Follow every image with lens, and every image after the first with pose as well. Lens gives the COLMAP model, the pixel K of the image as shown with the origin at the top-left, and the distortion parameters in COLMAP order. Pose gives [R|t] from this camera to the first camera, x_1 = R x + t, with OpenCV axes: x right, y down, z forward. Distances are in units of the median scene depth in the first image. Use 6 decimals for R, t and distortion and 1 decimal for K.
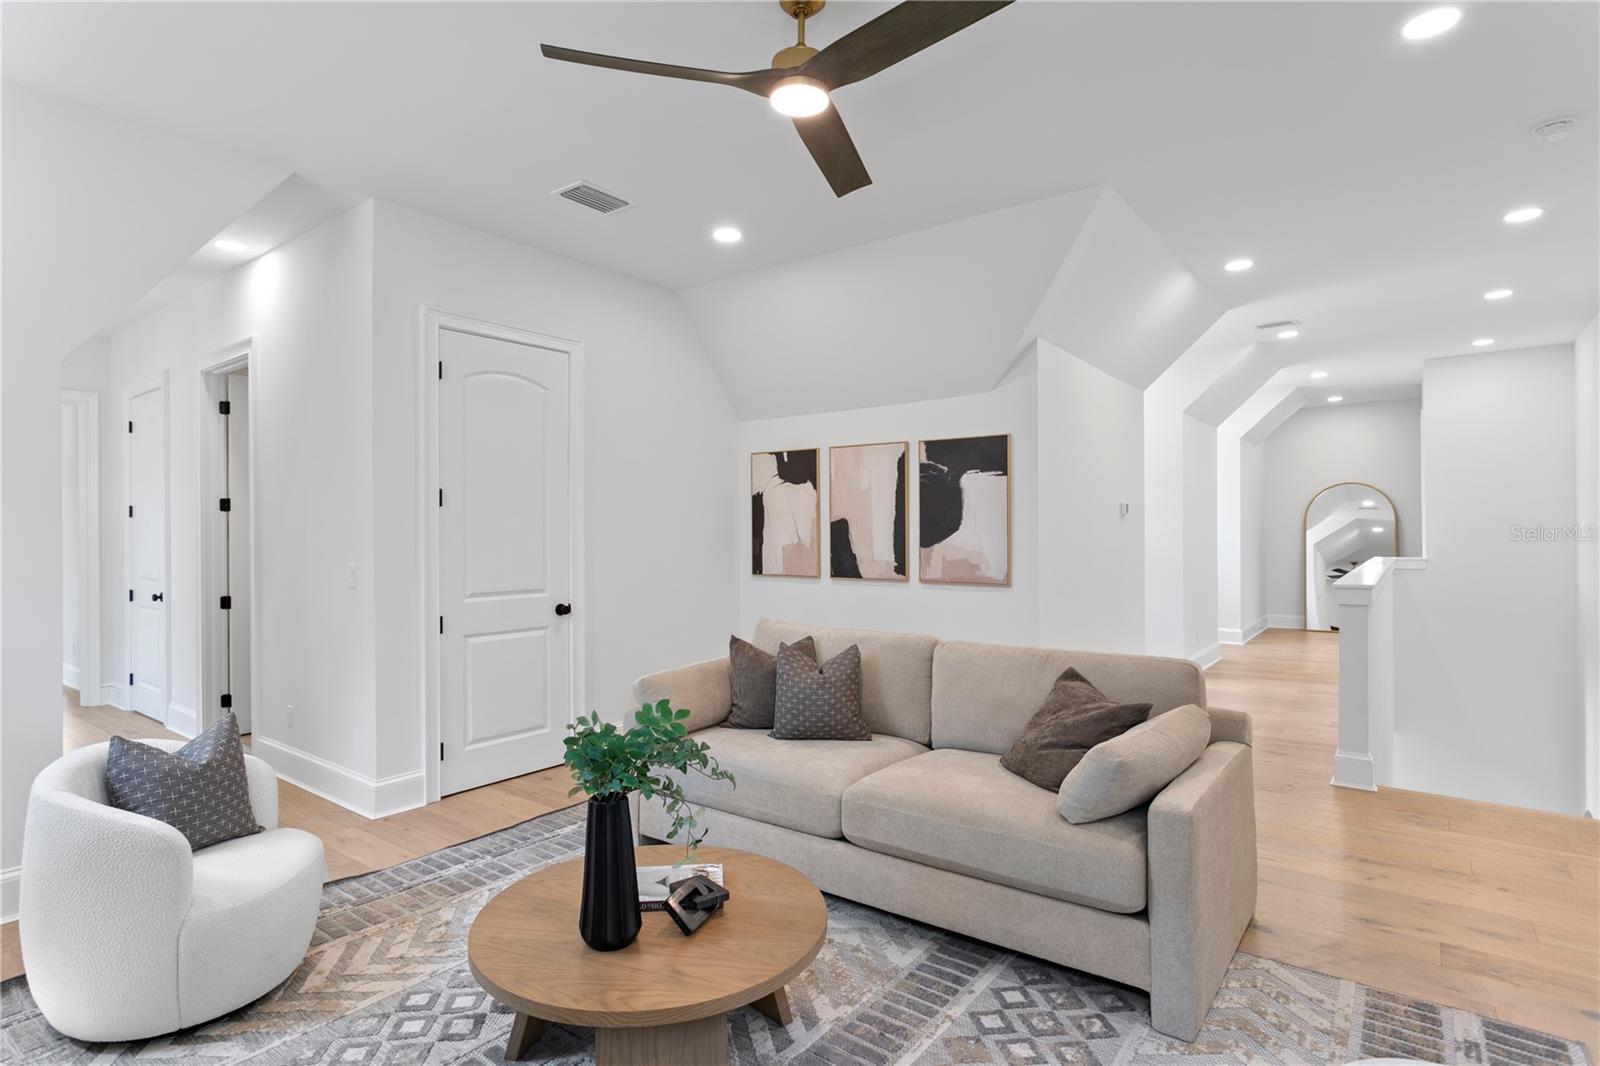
lens RADIAL K [[812.1, 0, 800.8], [0, 812.1, 531.5], [0, 0, 1]] dist [0.003375, 0.000967]
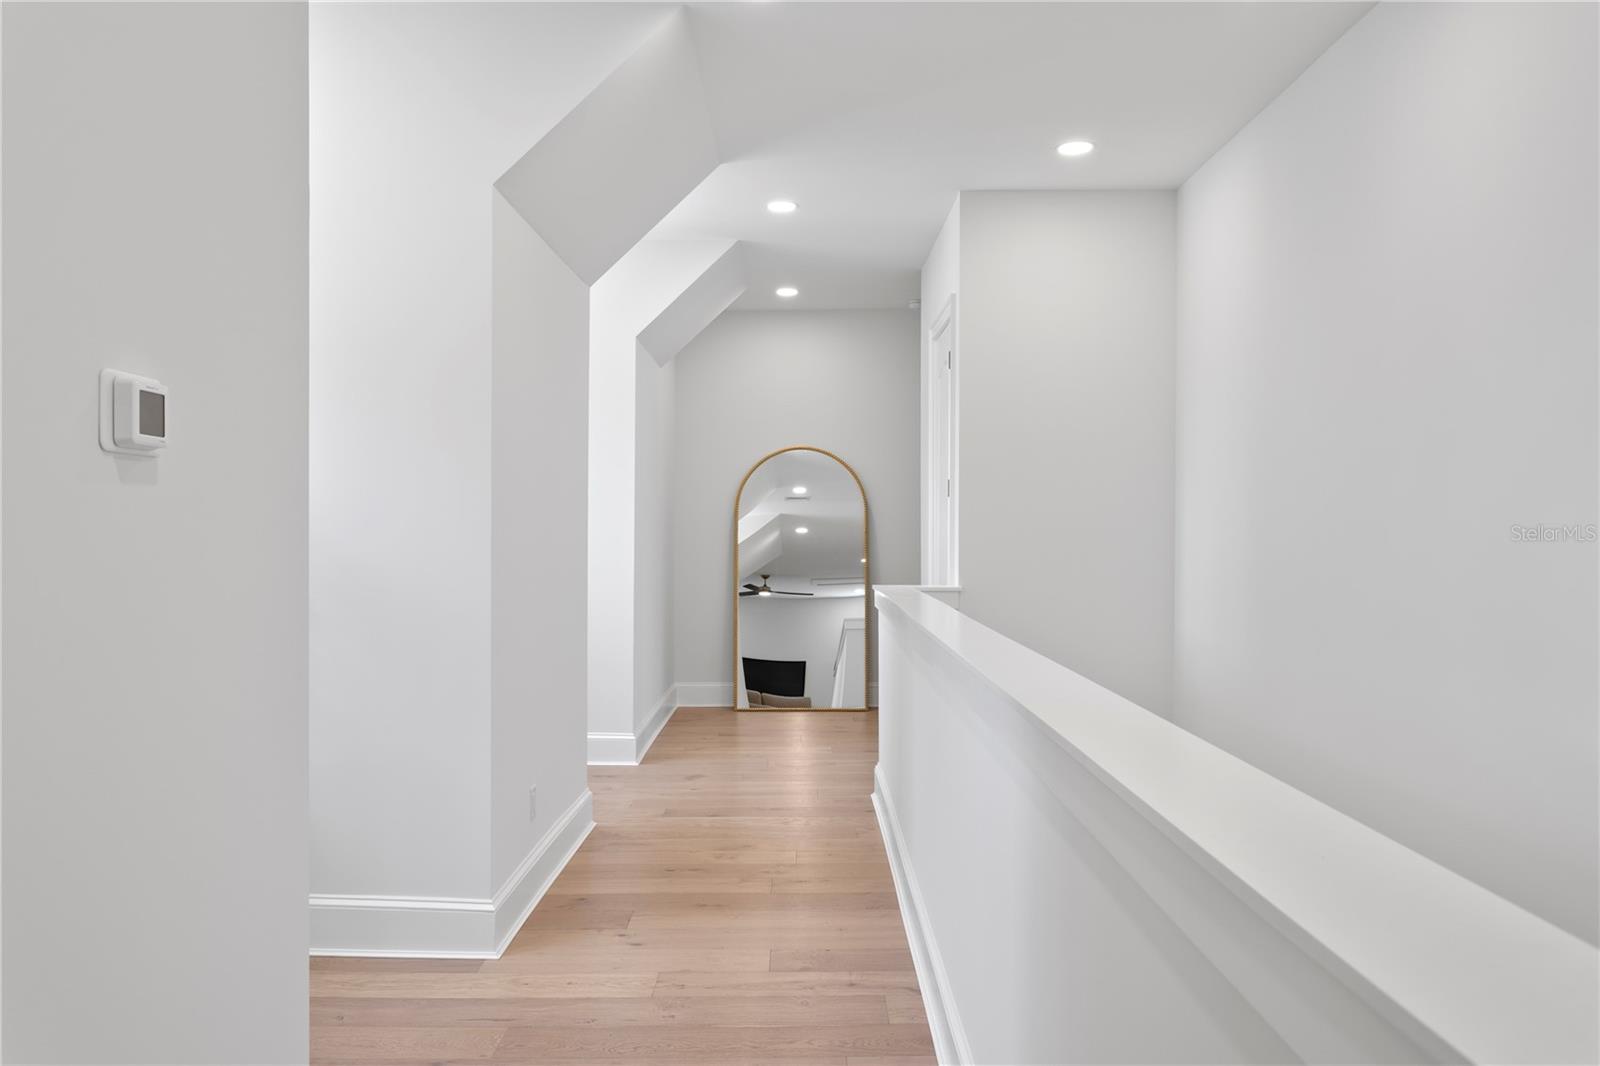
lens RADIAL K [[1091.2, 0, 805.1], [0, 1091.2, 536.8], [0, 0, 1]] dist [0.004558, 0.003983]
pose [[0.792027, 0.005715, 0.610459, 0.210472], [-0.010260, 0.999940, 0.003950, -0.000370], [-0.610399, -0.009392, 0.792038, 0.395908]]
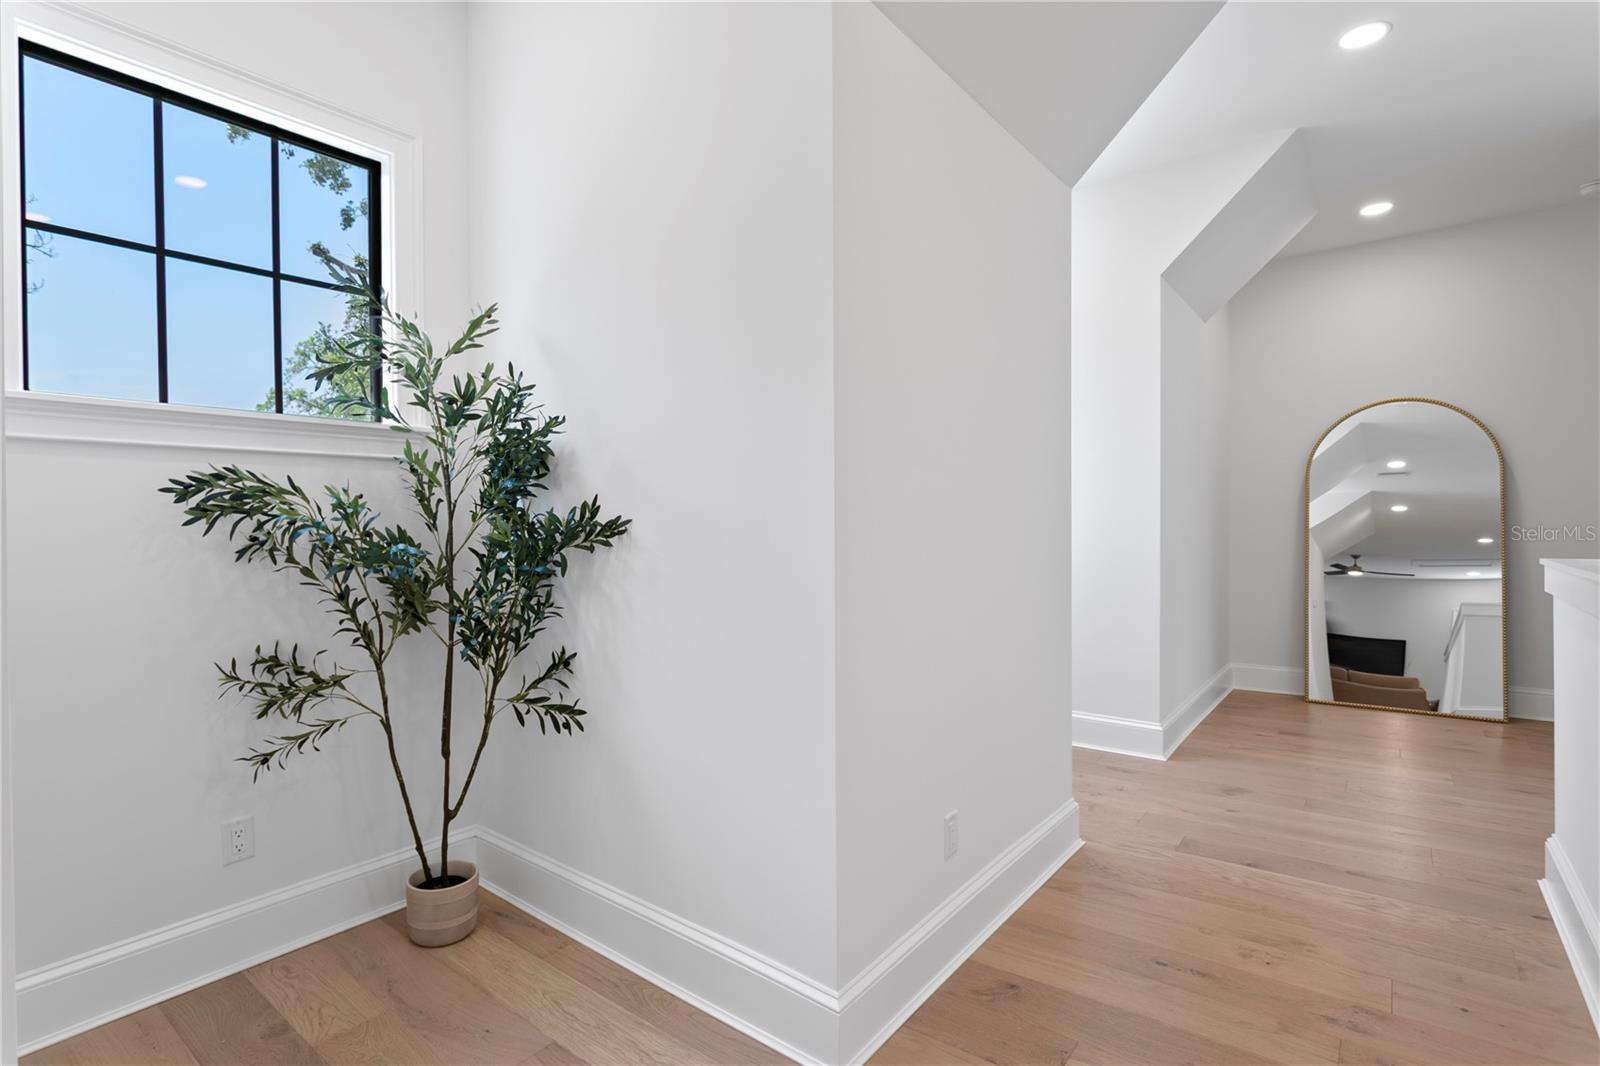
lens RADIAL K [[763.4, 0, 801.4], [0, 763.4, 536.8], [0, 0, 1]] dist [-0.002472, 0.000922]
pose [[0.999915, -0.005819, -0.011656, 0.332609], [0.006009, 0.999848, 0.016373, 0.013154], [0.011559, -0.016442, 0.999798, 0.555676]]
